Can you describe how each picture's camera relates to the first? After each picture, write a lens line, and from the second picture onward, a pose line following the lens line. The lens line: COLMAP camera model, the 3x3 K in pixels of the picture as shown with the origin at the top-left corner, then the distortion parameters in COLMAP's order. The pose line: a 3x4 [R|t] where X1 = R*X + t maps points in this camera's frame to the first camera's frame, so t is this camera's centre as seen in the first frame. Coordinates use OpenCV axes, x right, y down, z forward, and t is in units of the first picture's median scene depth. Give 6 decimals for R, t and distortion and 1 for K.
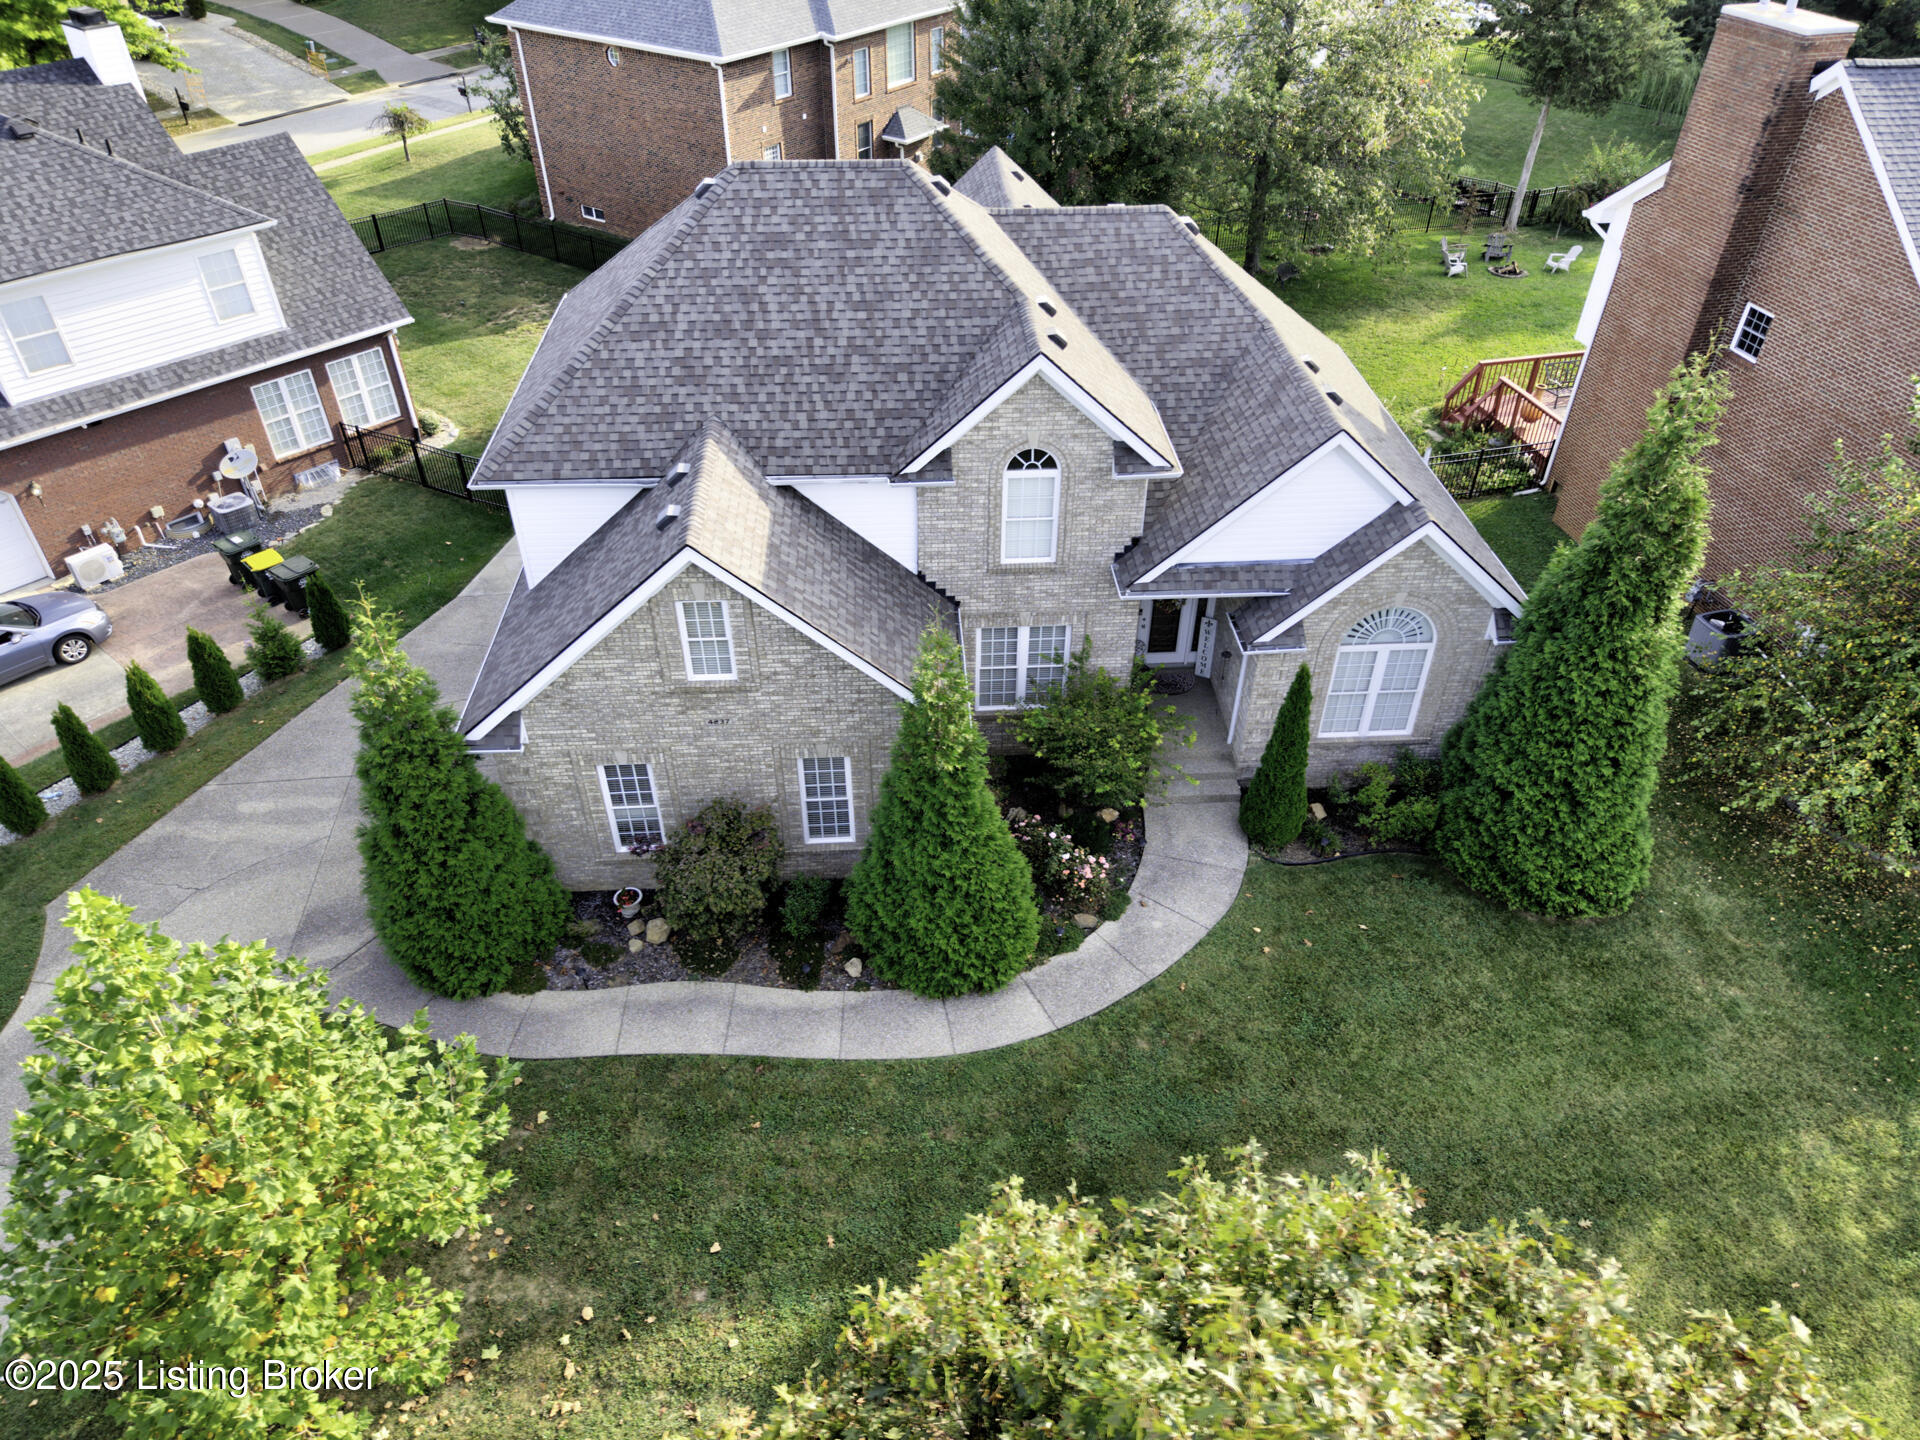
lens RADIAL K [[1281.7, 0, 956.8], [0, 1281.7, 733.6], [0, 0, 1]] dist [0.018577, -0.000629]
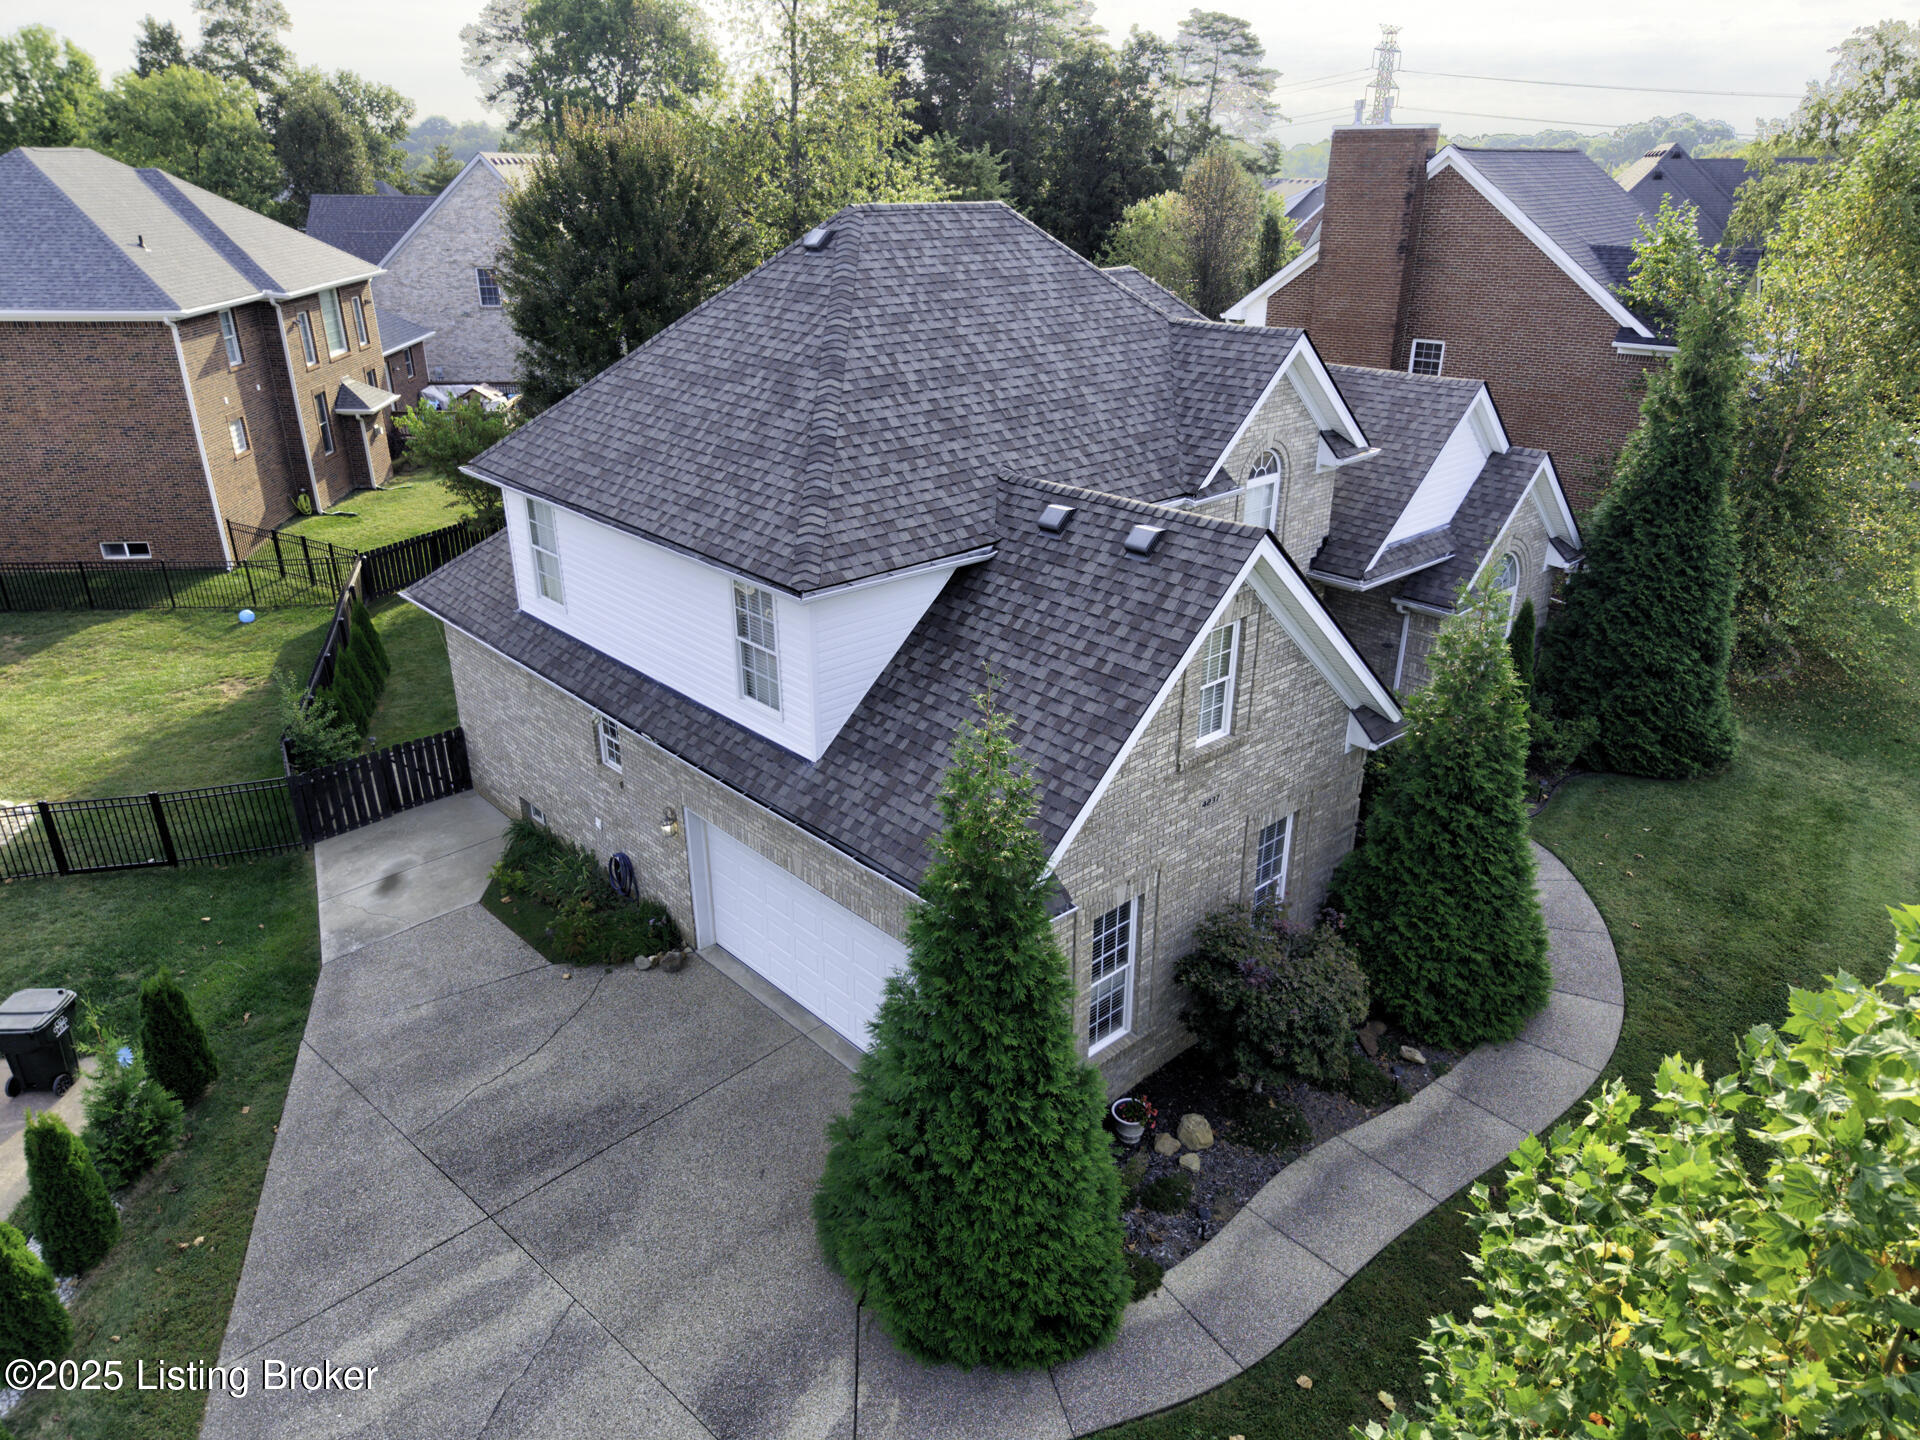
lens RADIAL K [[1293.3, 0, 960.0], [0, 1293.3, 720.0], [0, 0, 1]] dist [0.005536, 0.000237]
pose [[0.771031, -0.252689, 0.584516, -0.692068], [0.394657, 0.909981, -0.127200, -0.013434], [-0.499757, 0.328759, 0.801349, 0.417051]]
